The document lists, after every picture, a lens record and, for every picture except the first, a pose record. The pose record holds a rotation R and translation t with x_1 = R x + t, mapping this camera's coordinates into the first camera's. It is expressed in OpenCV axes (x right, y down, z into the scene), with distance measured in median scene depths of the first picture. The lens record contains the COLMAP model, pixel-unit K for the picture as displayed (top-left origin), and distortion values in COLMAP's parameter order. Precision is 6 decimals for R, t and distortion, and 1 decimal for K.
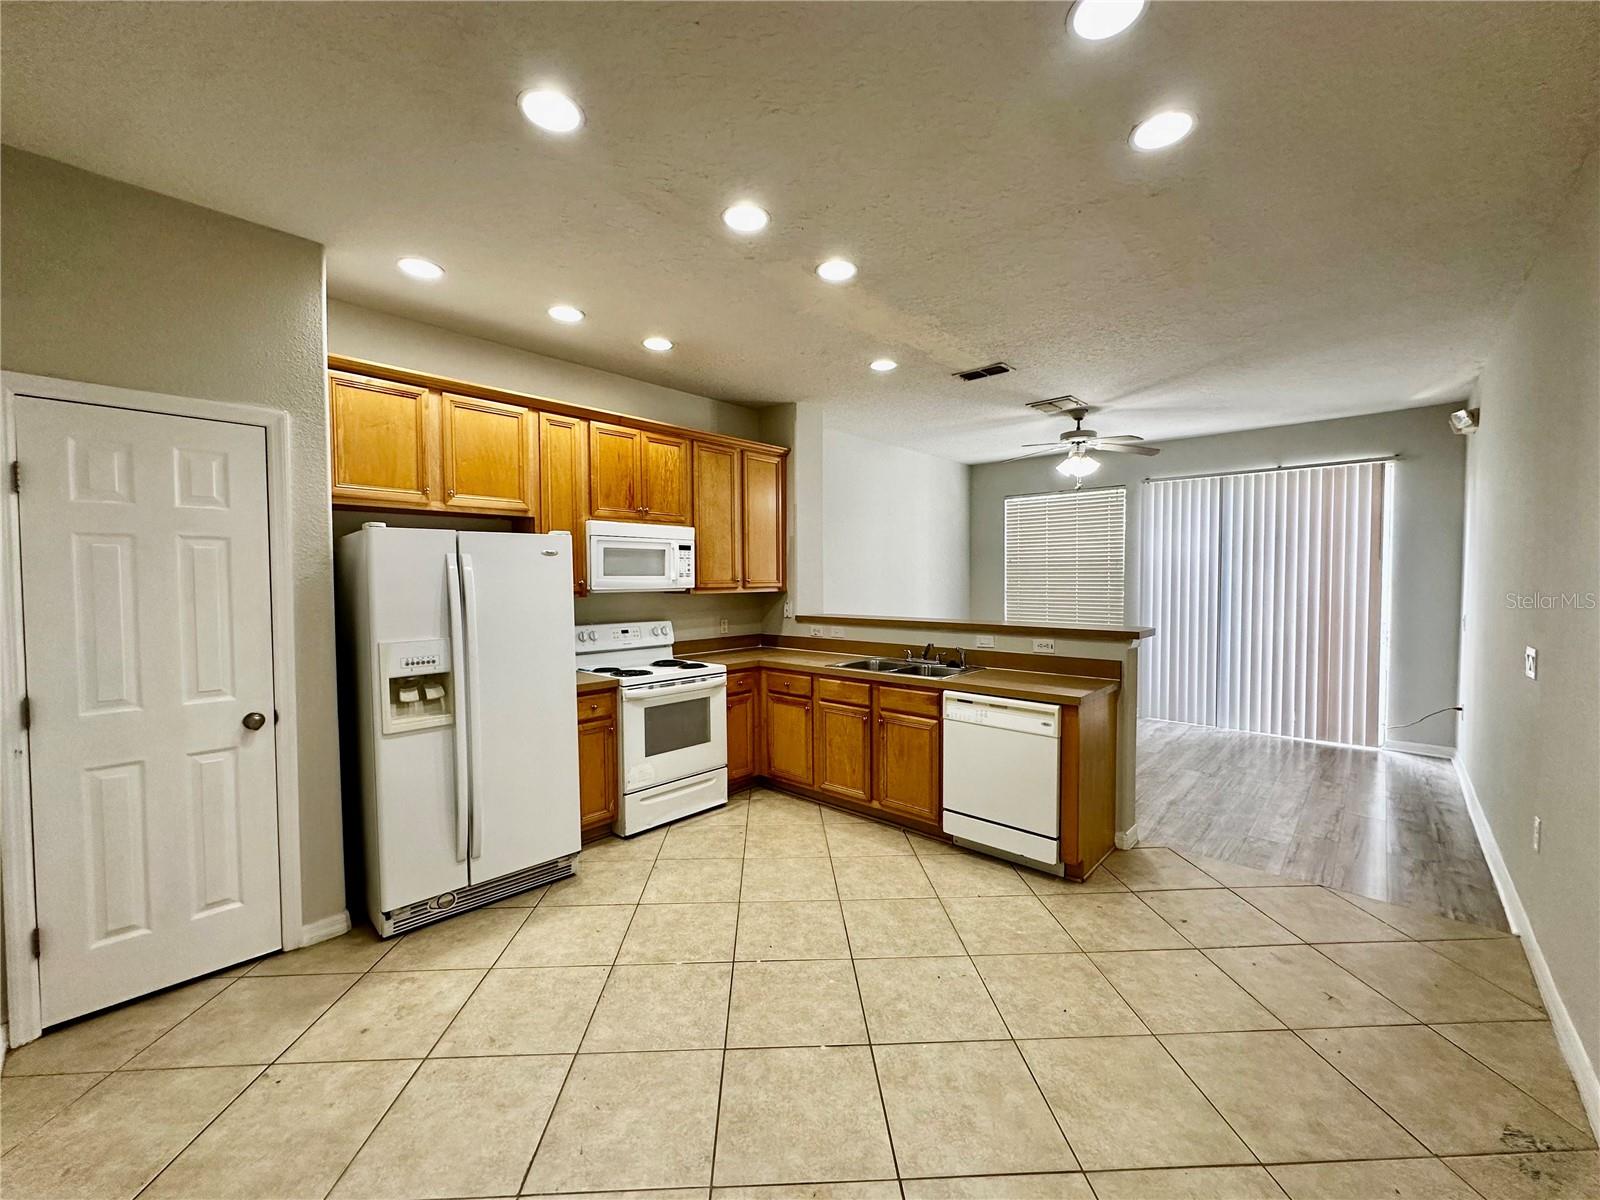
lens RADIAL K [[636.8, 0, 800.0], [0, 636.8, 600.0], [0, 0, 1]] dist [-0.001152, 0.000416]
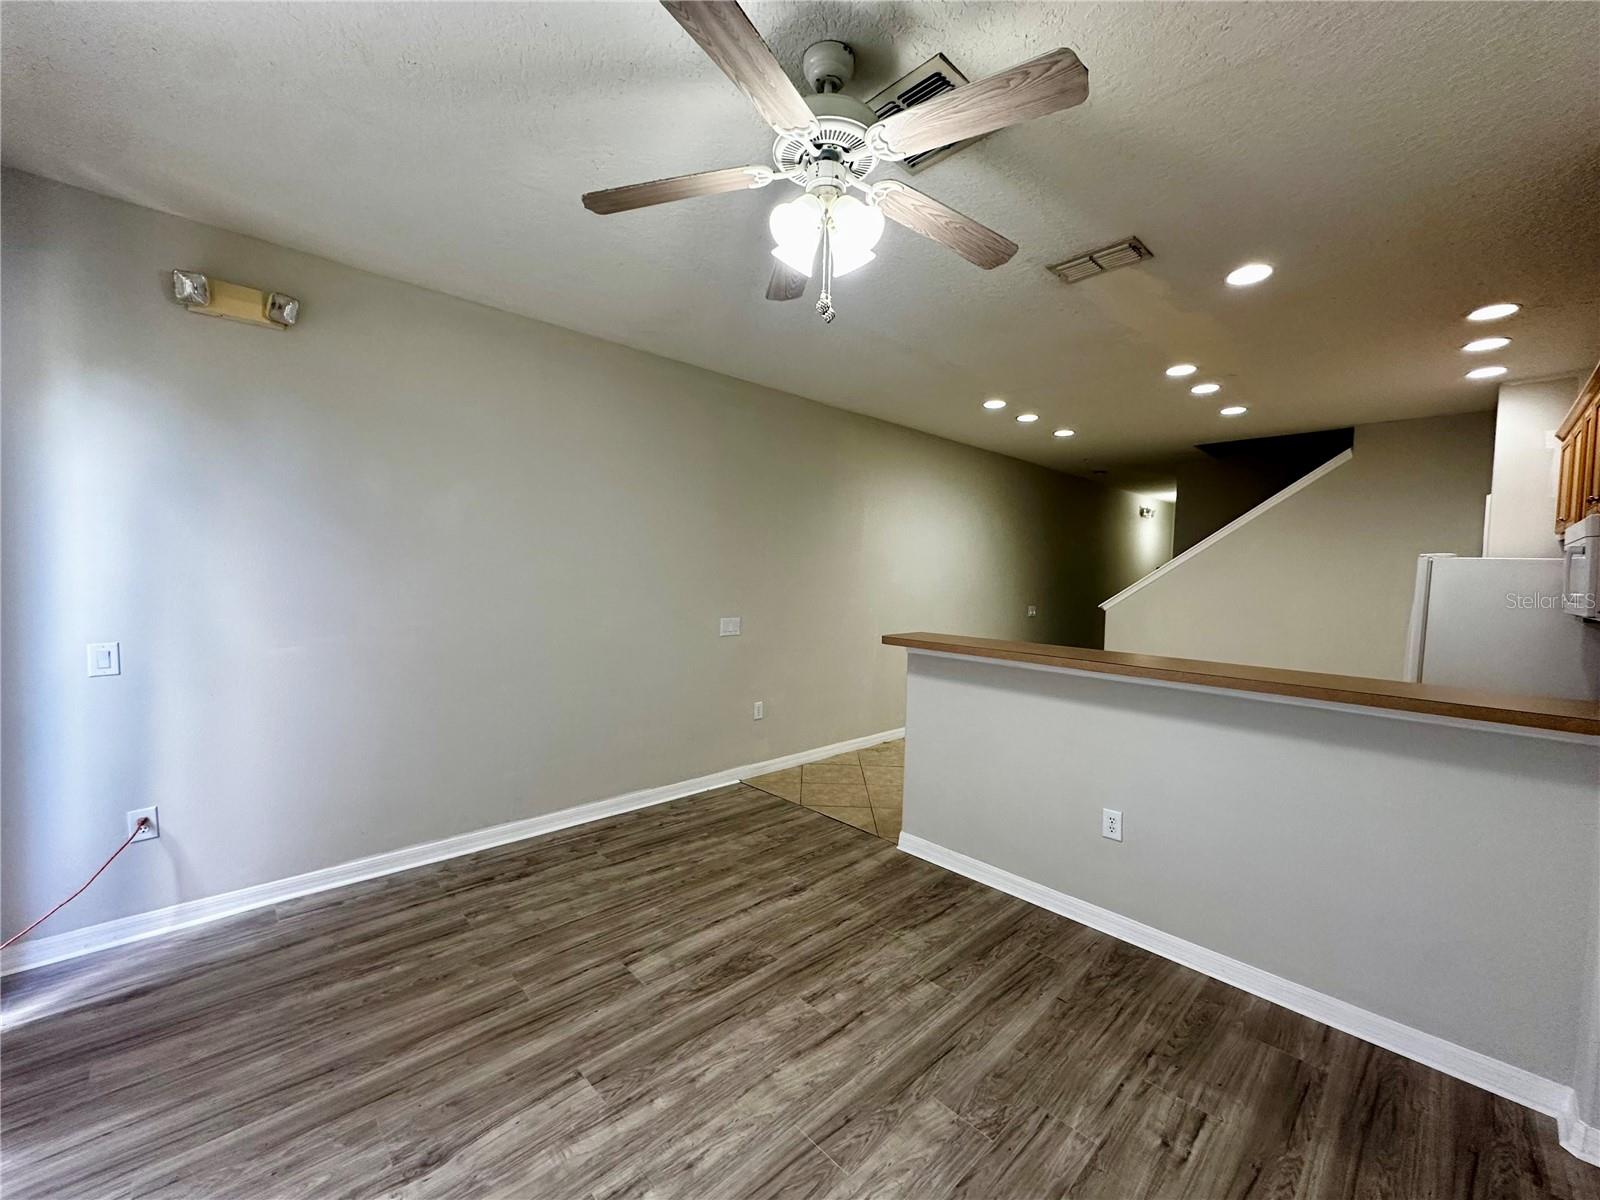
lens RADIAL K [[636.8, 0, 800.0], [0, 636.8, 600.0], [0, 0, 1]] dist [-0.001152, 0.000416]
pose [[-0.997686, -0.021950, 0.064353, 0.423144], [-0.016632, 0.996491, 0.082032, -0.054887], [-0.065928, 0.080771, -0.994550, 1.319537]]
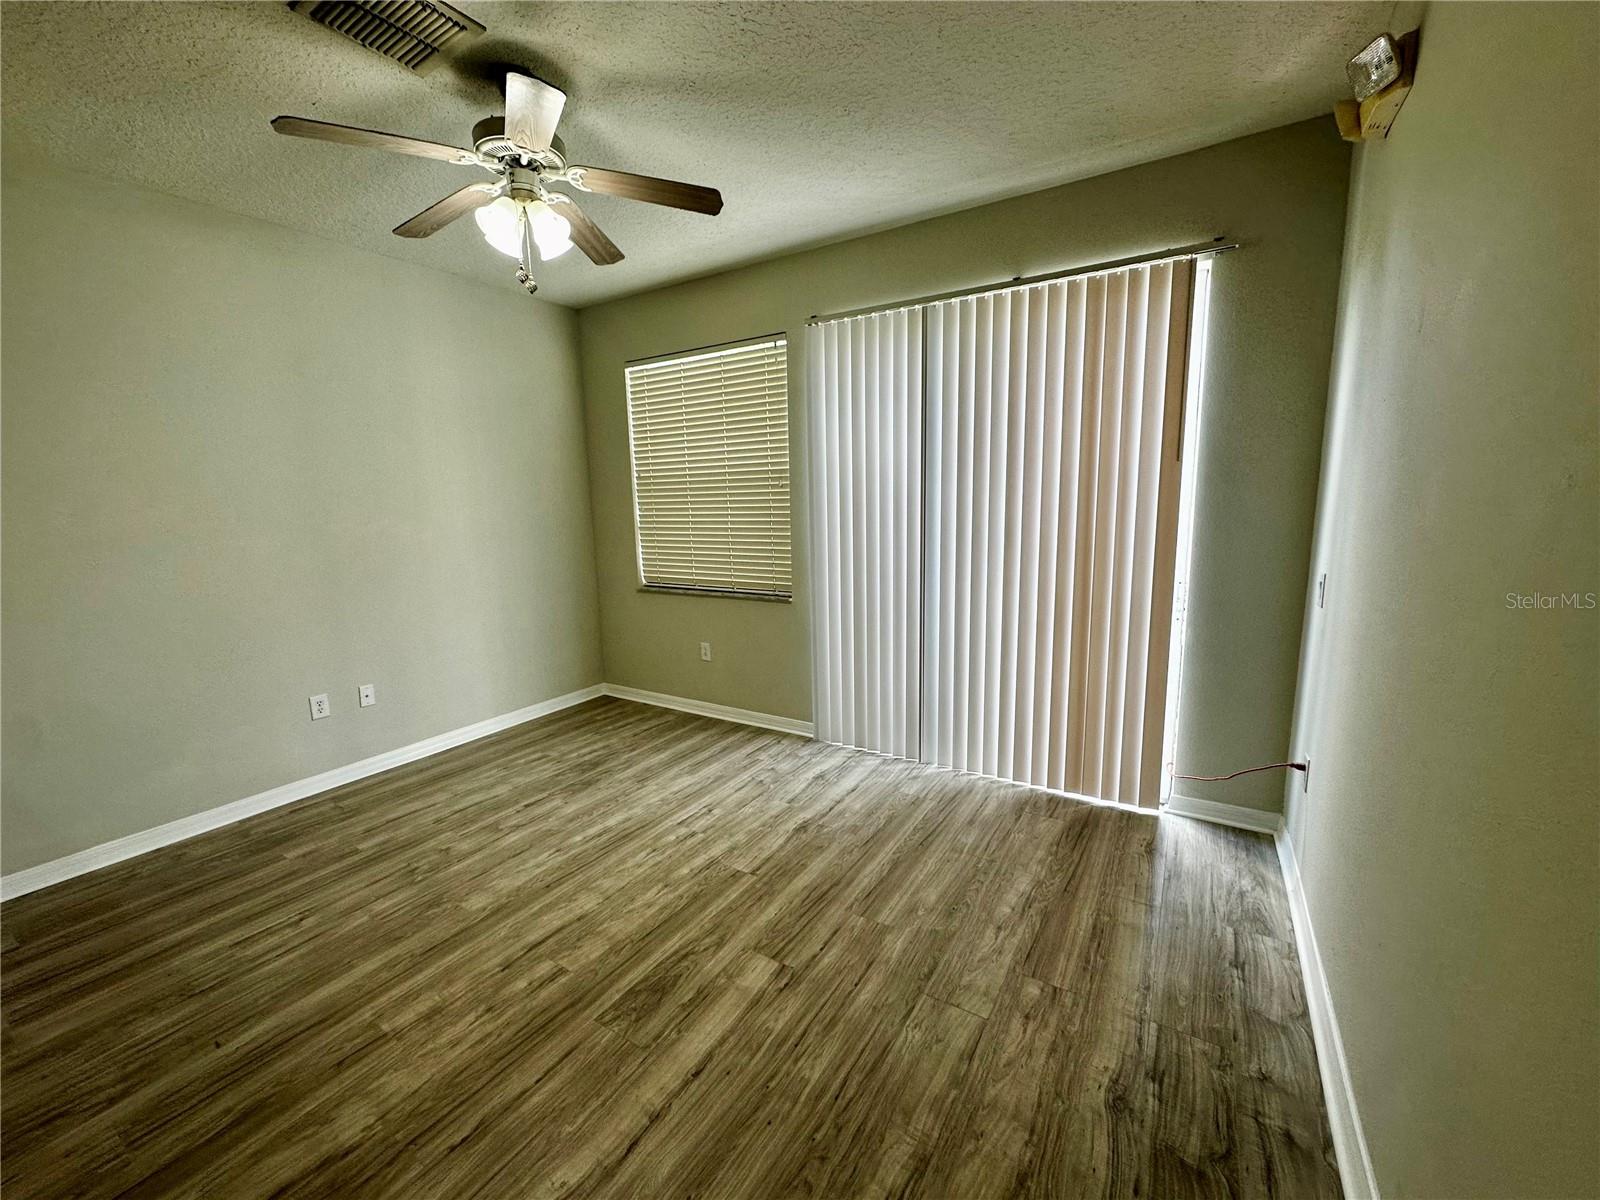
lens RADIAL K [[634.7, 0, 800.0], [0, 634.7, 600.0], [0, 0, 1]] dist [-0.010913, 0.000327]
pose [[0.982848, -0.041805, 0.179619, 0.520803], [0.020362, 0.992613, 0.119603, -0.019646], [-0.183292, -0.113894, 0.976438, 0.551562]]
